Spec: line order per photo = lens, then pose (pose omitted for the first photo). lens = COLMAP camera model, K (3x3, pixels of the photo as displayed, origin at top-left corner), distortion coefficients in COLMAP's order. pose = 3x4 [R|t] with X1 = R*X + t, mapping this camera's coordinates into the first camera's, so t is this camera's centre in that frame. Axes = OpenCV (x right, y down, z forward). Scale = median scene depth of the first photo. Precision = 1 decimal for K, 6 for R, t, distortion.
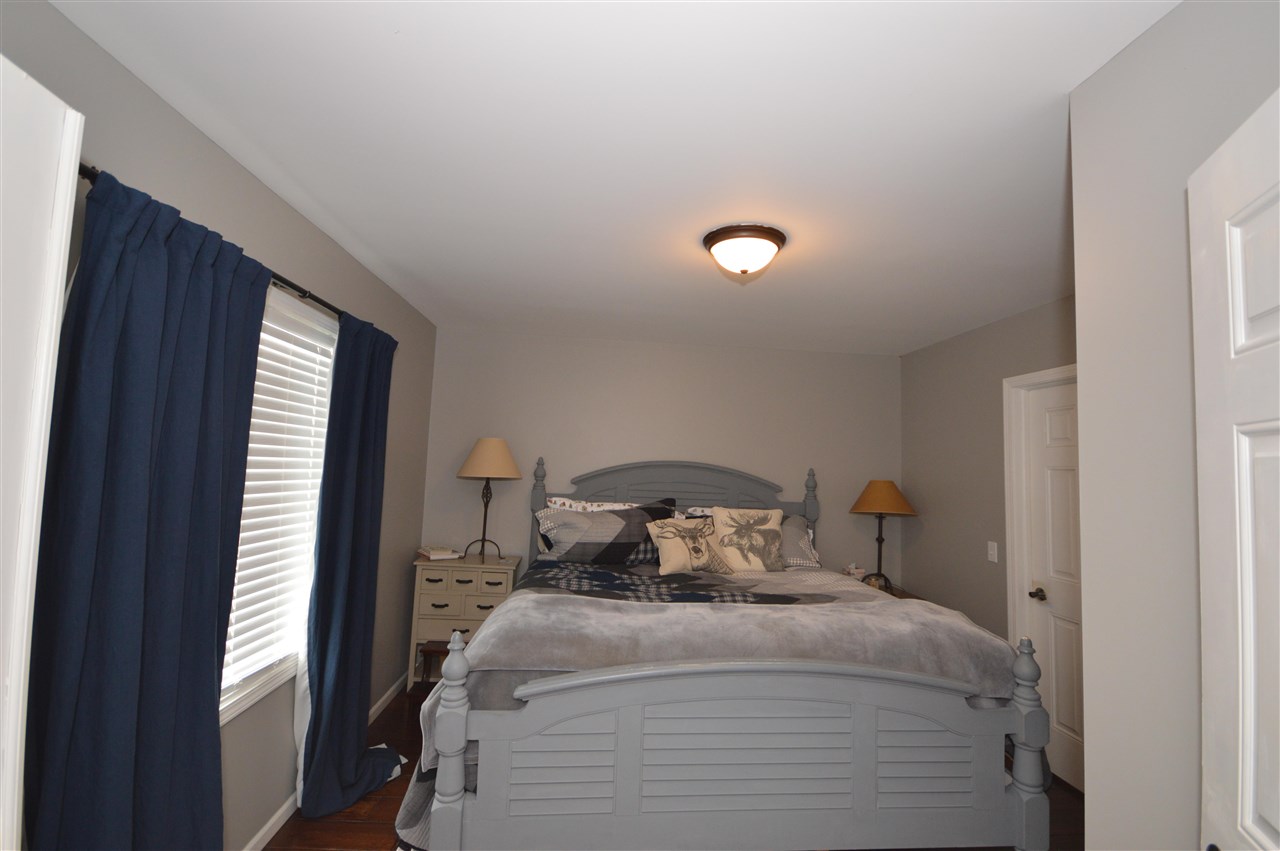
lens RADIAL K [[574.1, 0, 636.7], [0, 574.1, 428.2], [0, 0, 1]] dist [0.006781, -0.008054]
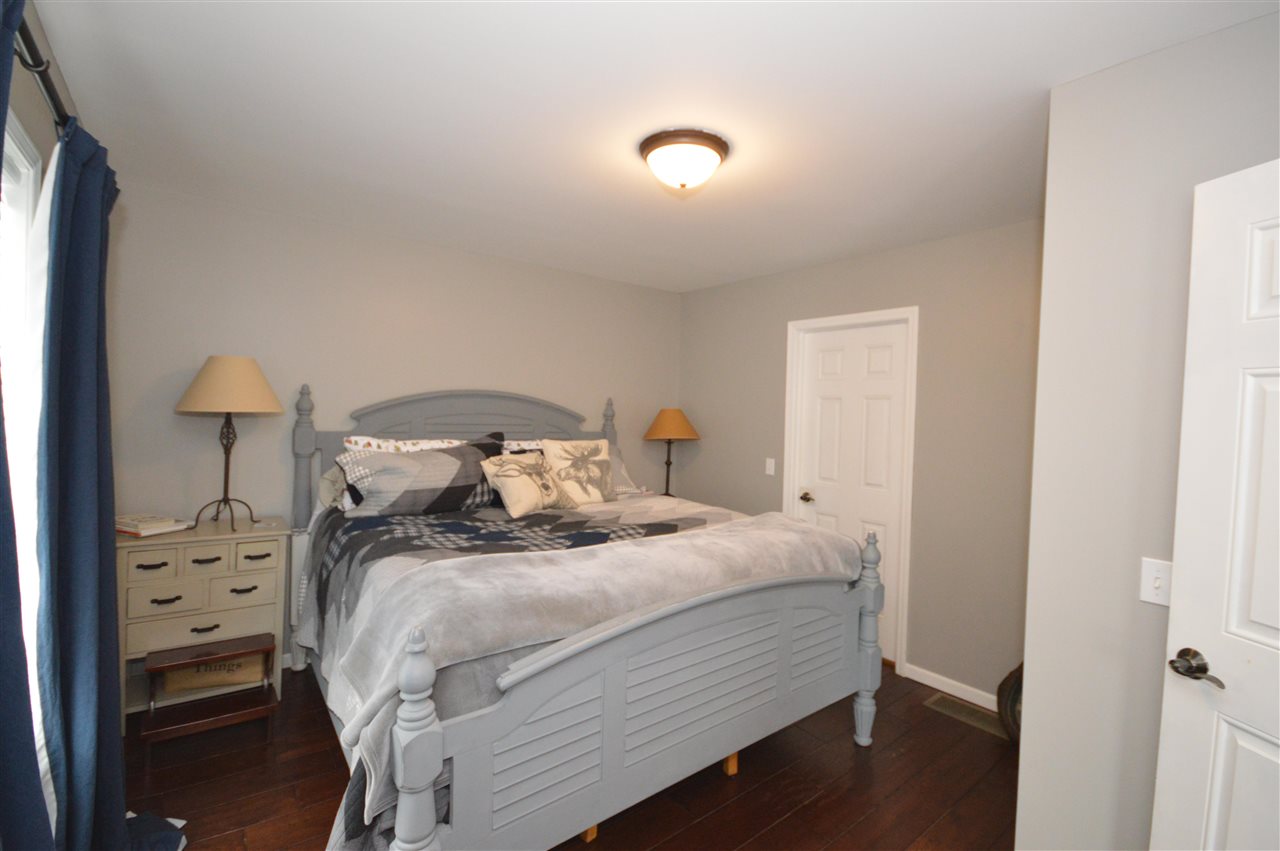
lens RADIAL K [[574.1, 0, 637.3], [0, 574.1, 424.5], [0, 0, 1]] dist [0.006781, -0.008054]
pose [[0.833641, -0.028279, 0.551582, -0.267646], [-0.035835, 0.993815, 0.105112, 0.009714], [-0.551142, -0.107391, 0.827472, 0.158644]]
